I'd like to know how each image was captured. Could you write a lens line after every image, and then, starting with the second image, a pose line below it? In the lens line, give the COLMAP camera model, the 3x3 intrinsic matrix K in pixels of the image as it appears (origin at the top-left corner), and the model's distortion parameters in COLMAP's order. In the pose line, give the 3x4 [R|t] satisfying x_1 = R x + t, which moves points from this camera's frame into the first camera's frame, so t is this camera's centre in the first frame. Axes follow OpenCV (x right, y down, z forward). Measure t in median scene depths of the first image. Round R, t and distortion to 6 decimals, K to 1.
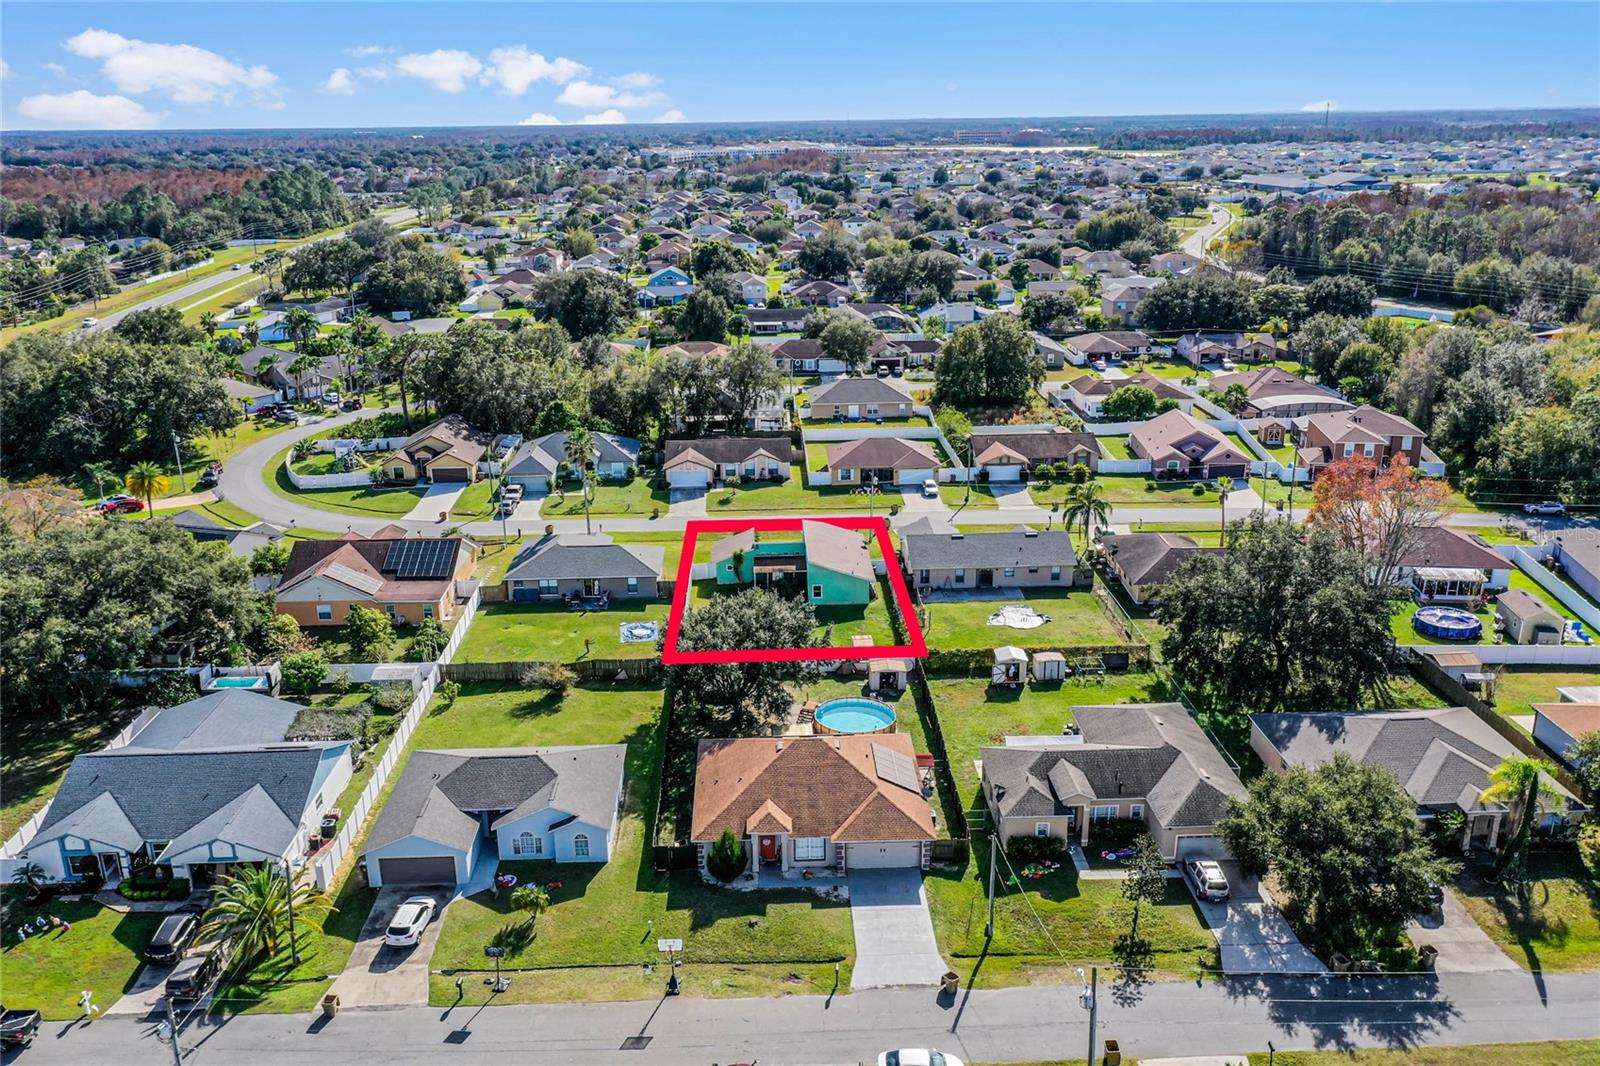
lens RADIAL K [[1253.5, 0, 797.5], [0, 1253.5, 530.2], [0, 0, 1]] dist [0.016072, -0.011327]
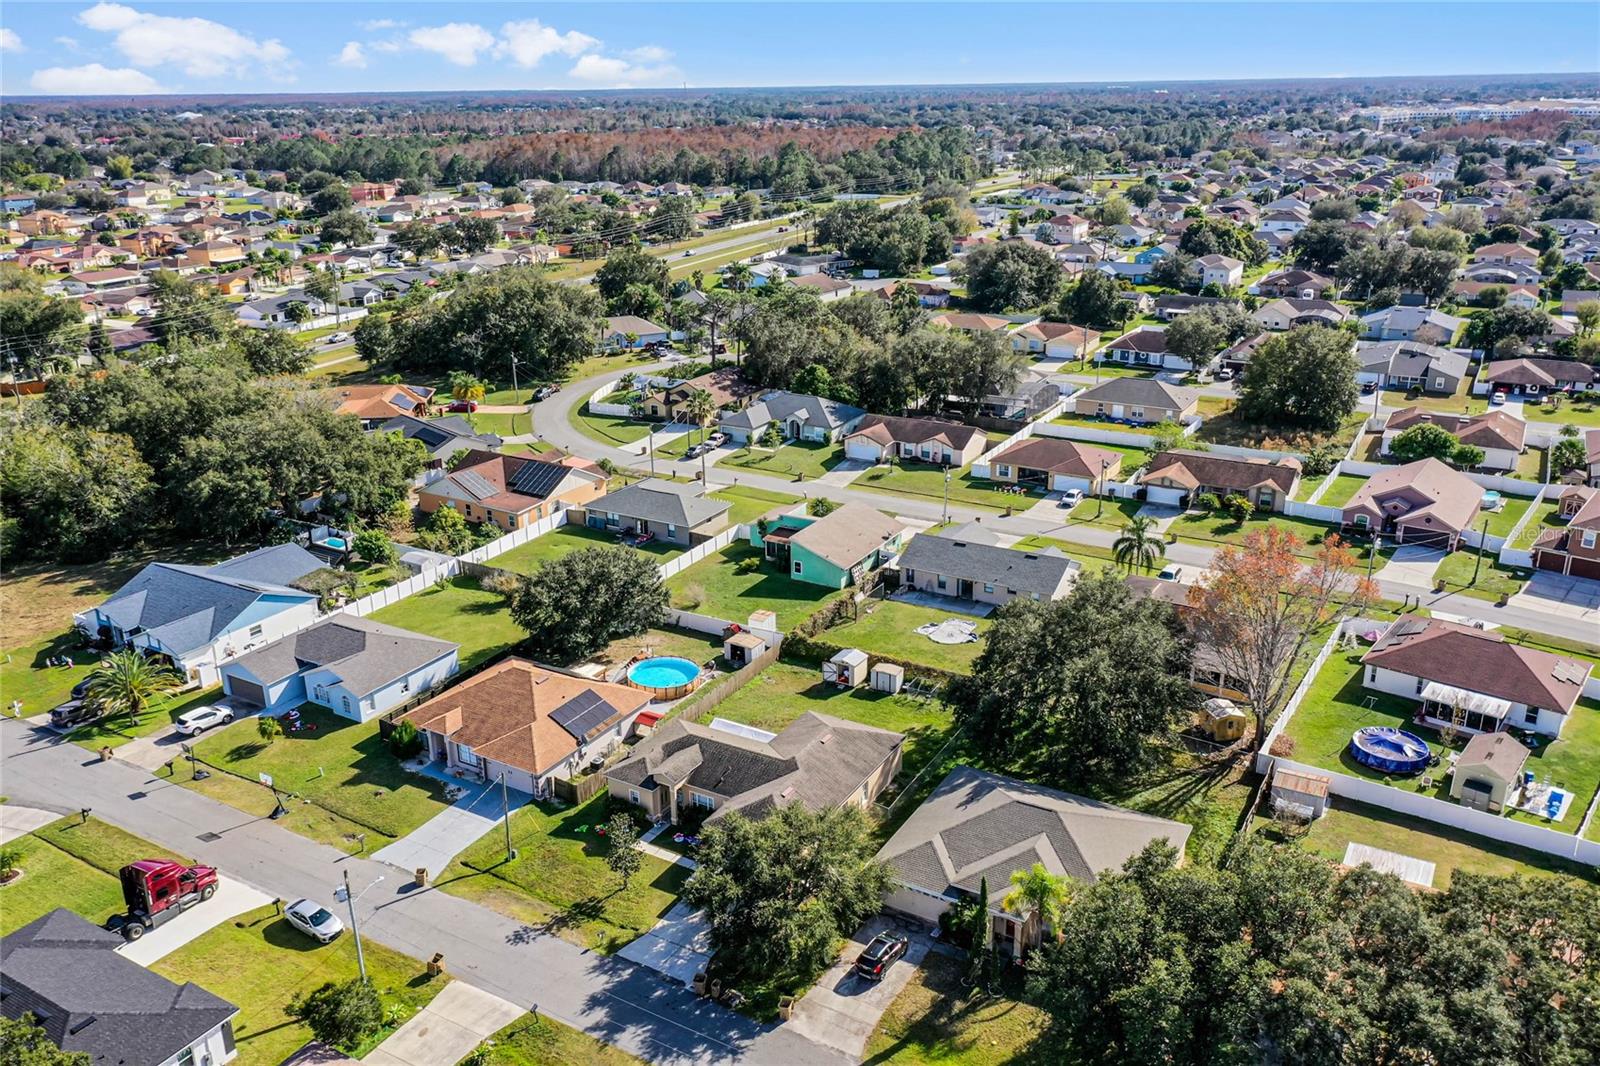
lens RADIAL K [[1253.5, 0, 798.4], [0, 1253.5, 532.8], [0, 0, 1]] dist [0.016072, -0.011327]
pose [[0.845165, 0.180994, -0.502928, 0.421234], [-0.163294, 0.983370, 0.079483, -0.049875], [0.508951, 0.014949, 0.860666, 0.066368]]
